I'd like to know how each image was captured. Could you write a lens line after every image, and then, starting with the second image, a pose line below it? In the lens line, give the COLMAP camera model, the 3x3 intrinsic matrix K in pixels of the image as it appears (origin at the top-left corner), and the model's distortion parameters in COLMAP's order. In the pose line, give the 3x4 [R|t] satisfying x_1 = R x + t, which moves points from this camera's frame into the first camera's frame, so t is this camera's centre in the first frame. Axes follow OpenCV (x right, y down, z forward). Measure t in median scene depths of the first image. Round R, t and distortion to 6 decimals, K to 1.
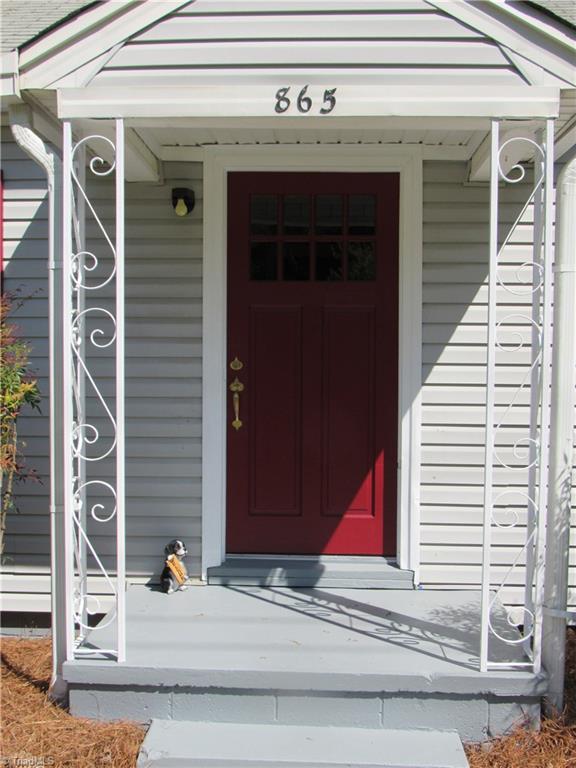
lens RADIAL K [[923.9, 0, 288.0], [0, 923.9, 384.0], [0, 0, 1]] dist [-0.022100, -0.032942]
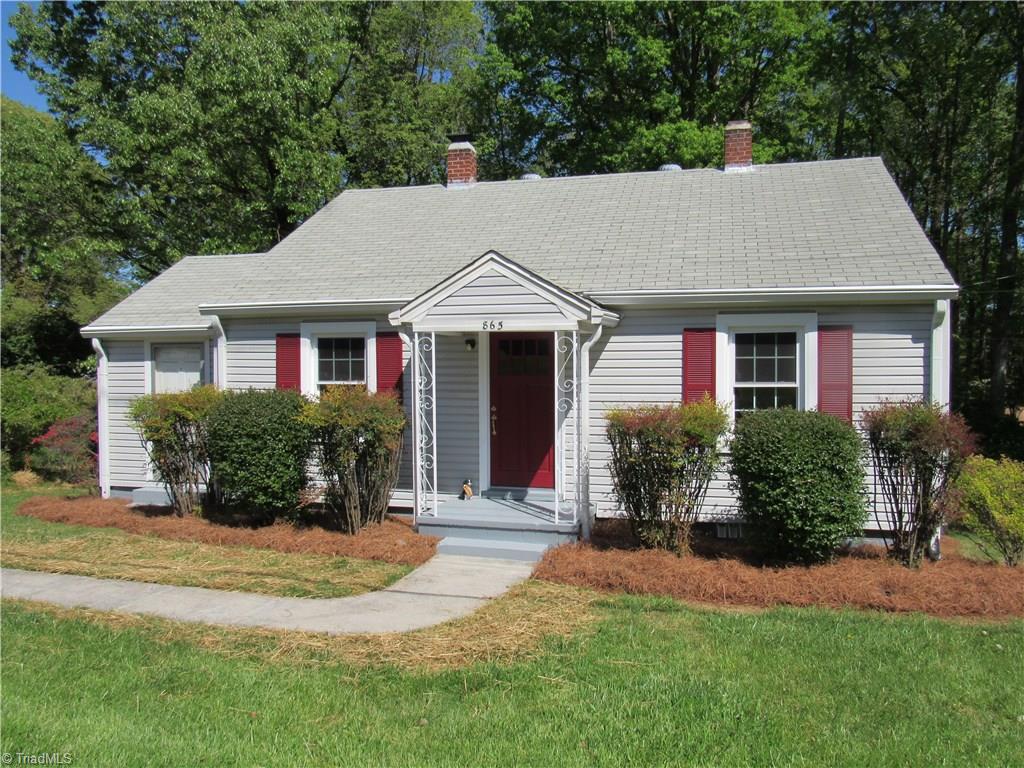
lens RADIAL K [[793.8, 0, 512.0], [0, 793.8, 384.0], [0, 0, 1]] dist [-0.012775, -0.010722]
pose [[0.975345, -0.004722, -0.220634, 0.610600], [0.005416, 0.999982, 0.002543, -0.122711], [0.220618, -0.003676, 0.975353, -1.392534]]
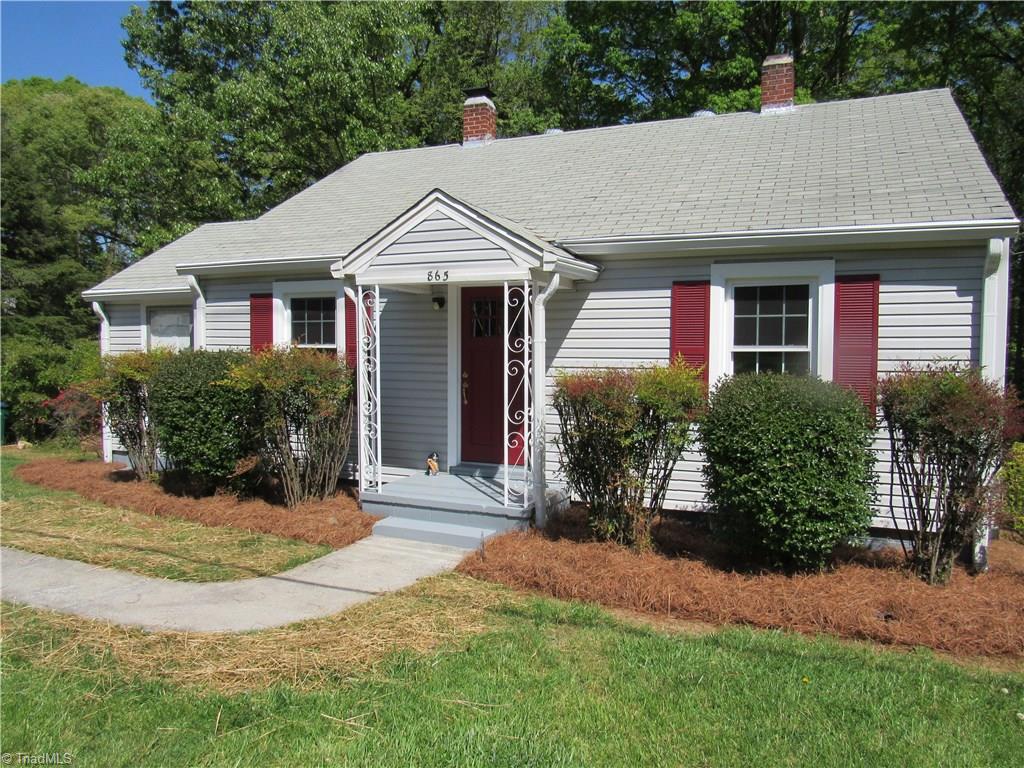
lens RADIAL K [[746.9, 0, 512.0], [0, 746.9, 384.0], [0, 0, 1]] dist [-0.012268, -0.004402]
pose [[0.932760, 0.015364, -0.360169, 0.920494], [-0.007596, 0.999707, 0.022973, -0.056281], [0.360417, -0.018692, 0.932604, -0.820435]]
